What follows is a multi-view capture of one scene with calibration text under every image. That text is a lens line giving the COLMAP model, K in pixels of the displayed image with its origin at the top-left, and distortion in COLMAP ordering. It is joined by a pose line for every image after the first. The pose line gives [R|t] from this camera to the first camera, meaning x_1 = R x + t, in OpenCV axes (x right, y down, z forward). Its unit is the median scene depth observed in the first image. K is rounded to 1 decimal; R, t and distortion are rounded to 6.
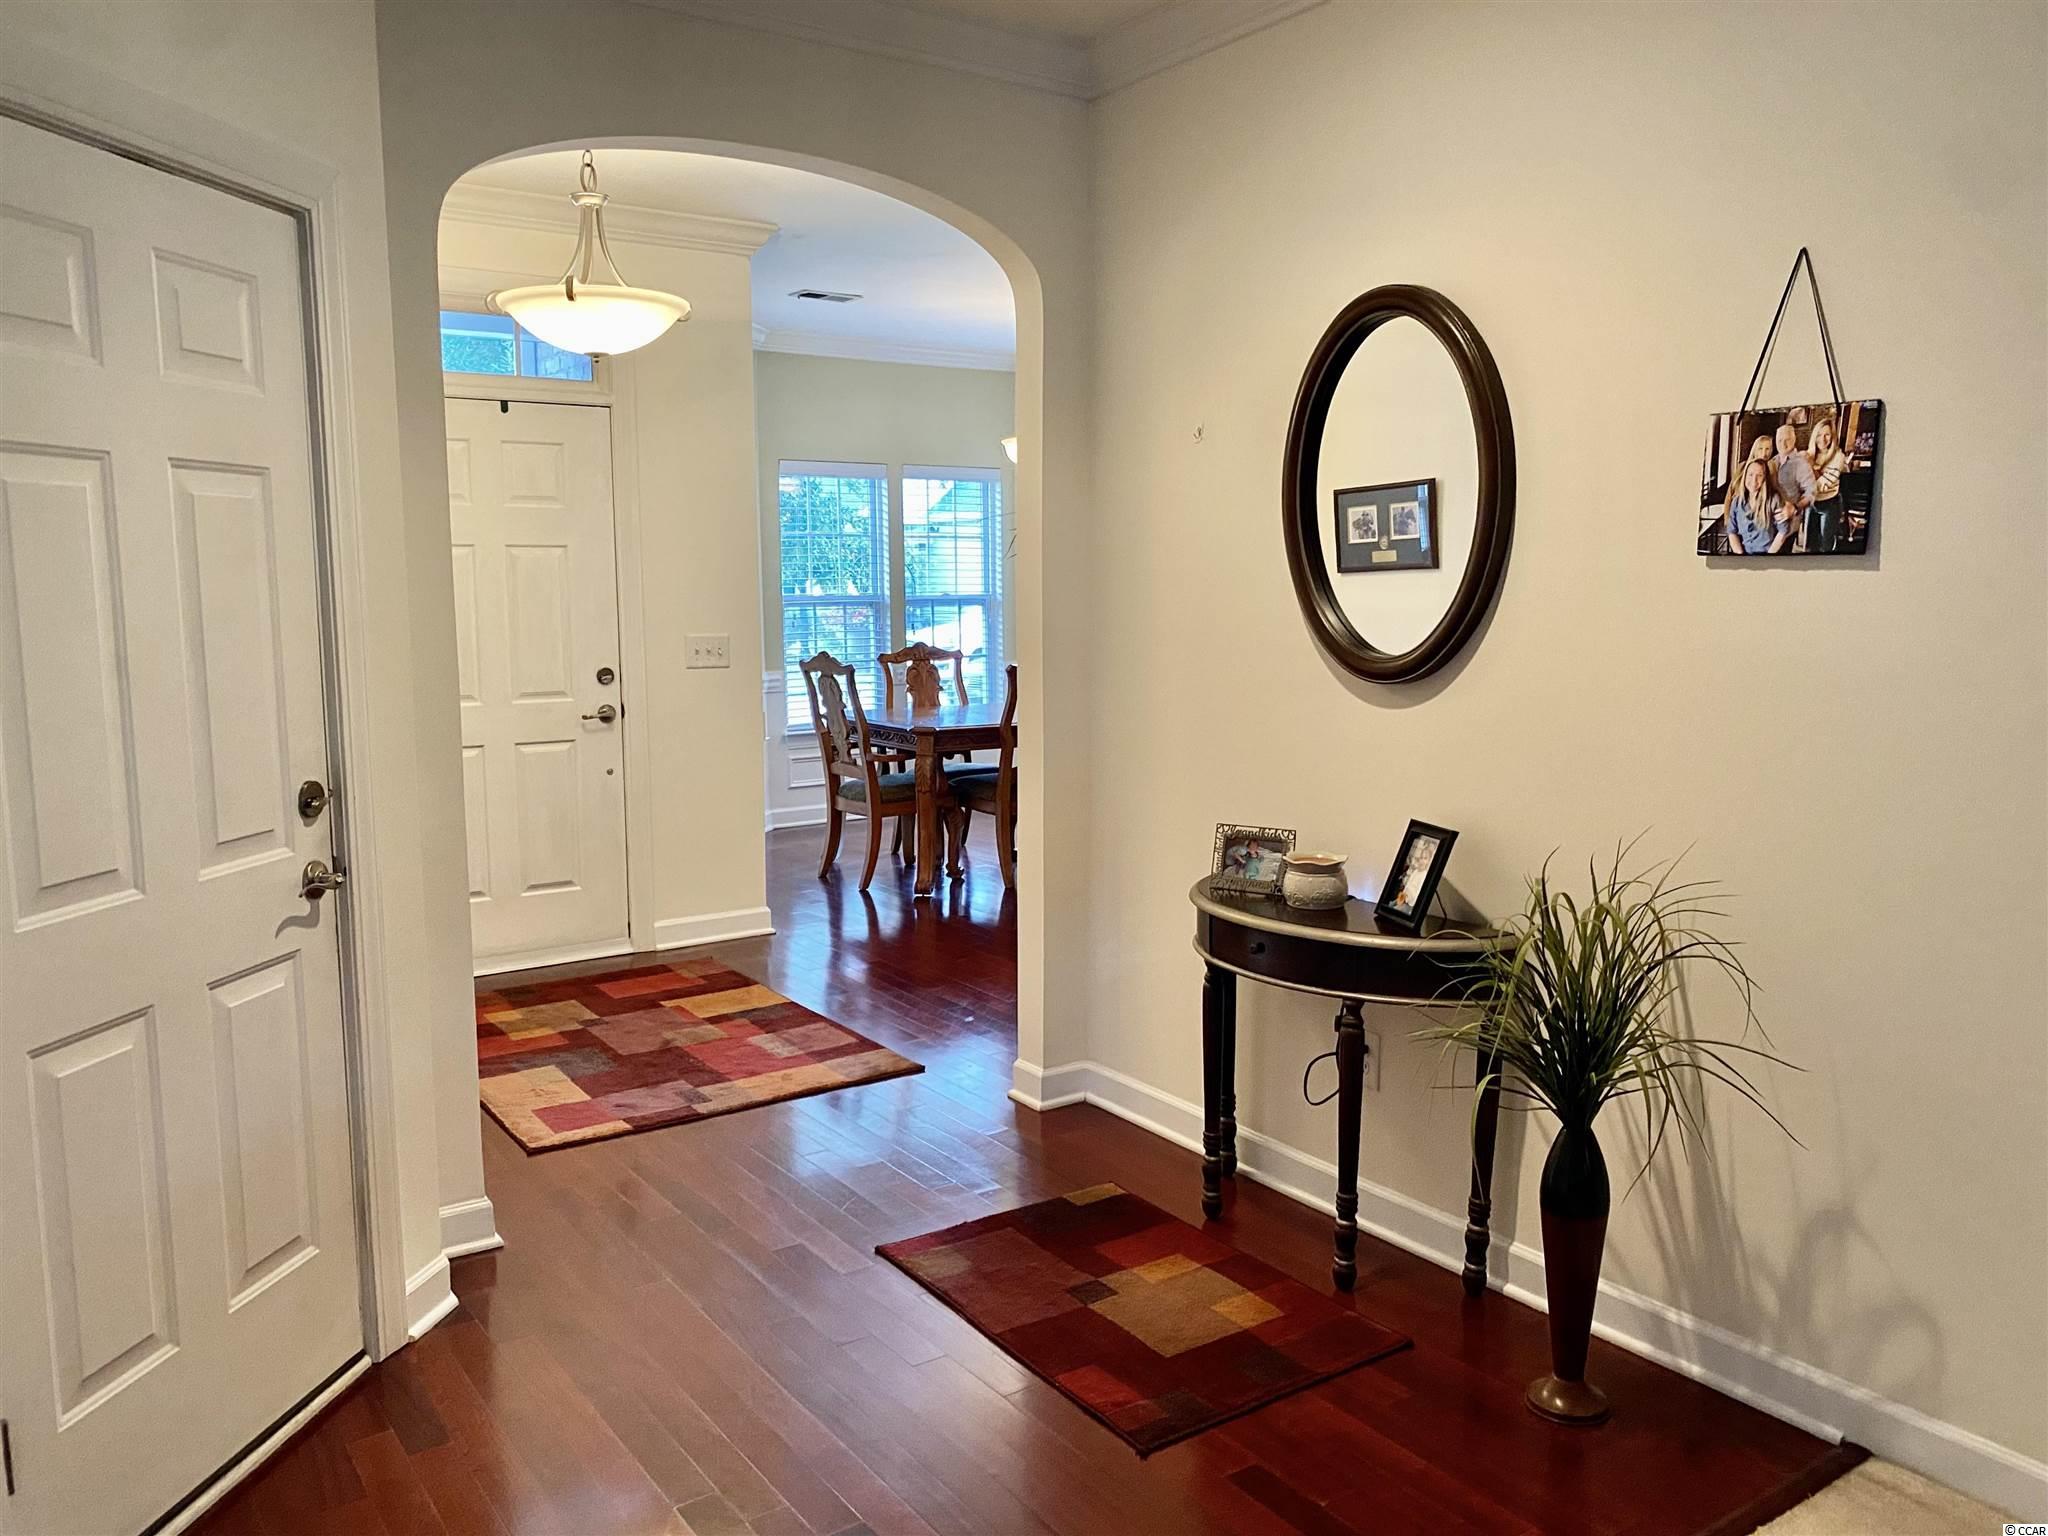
lens RADIAL K [[1592.1, 0, 1021.9], [0, 1592.1, 766.7], [0, 0, 1]] dist [0.026351, -0.031944]
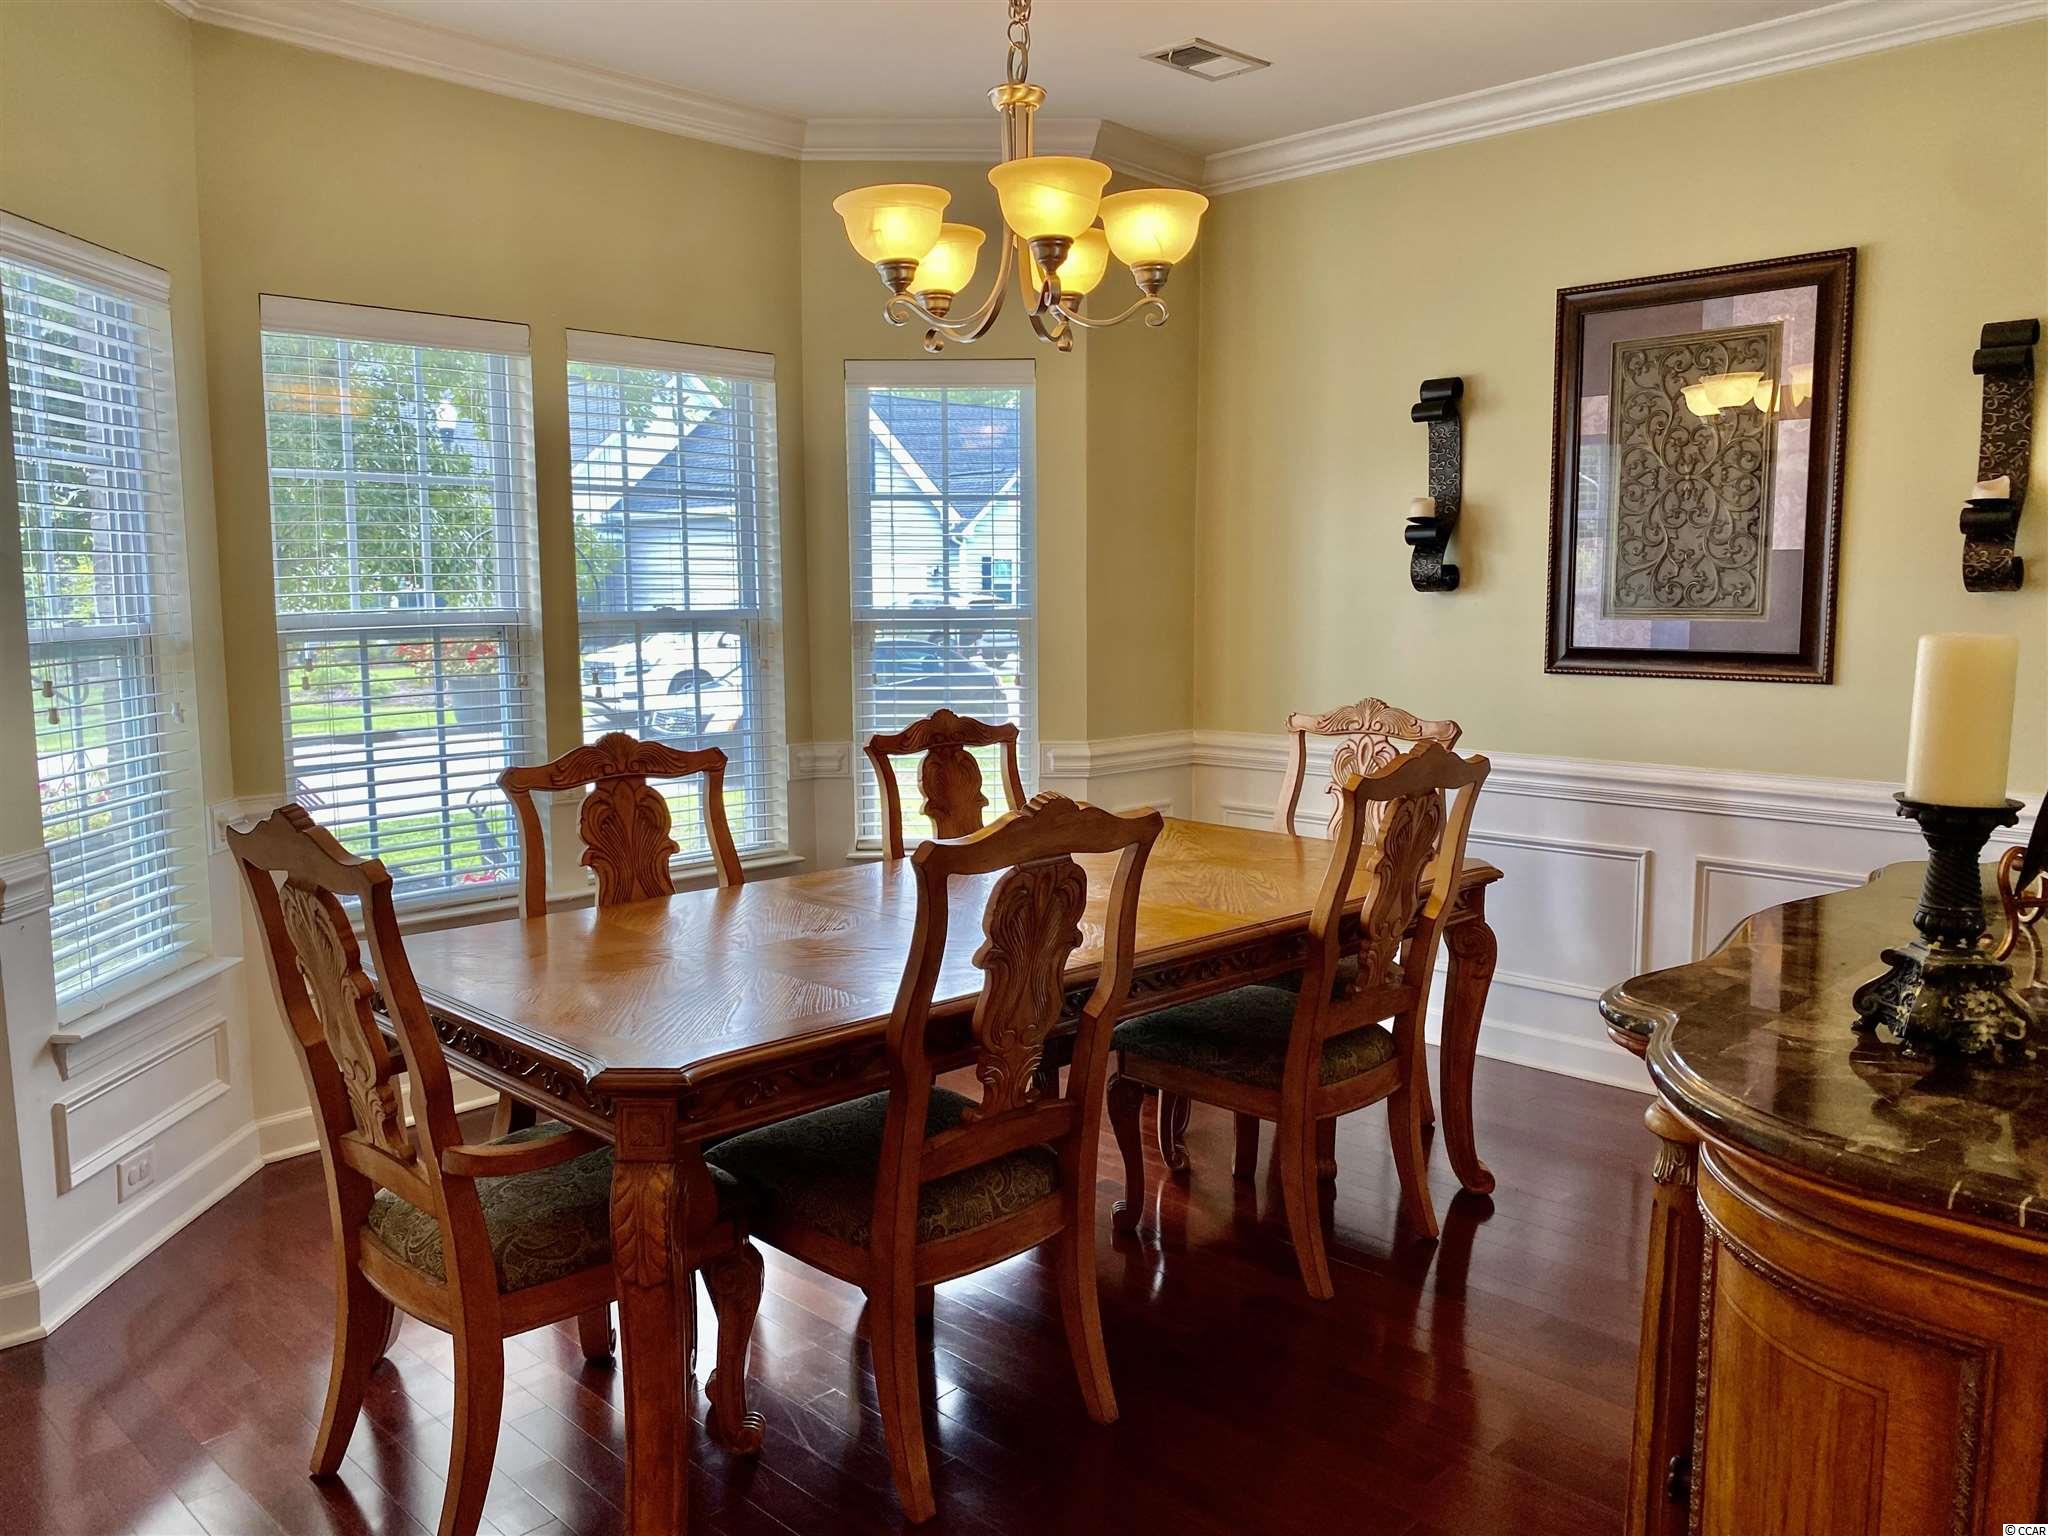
lens RADIAL K [[1592.1, 0, 1026.9], [0, 1592.1, 766.4], [0, 0, 1]] dist [0.026351, -0.031944]
pose [[0.982000, -0.015789, 0.188218, -0.037220], [0.015757, 0.999874, 0.001666, -0.068279], [-0.188221, 0.001330, 0.982126, 0.574817]]
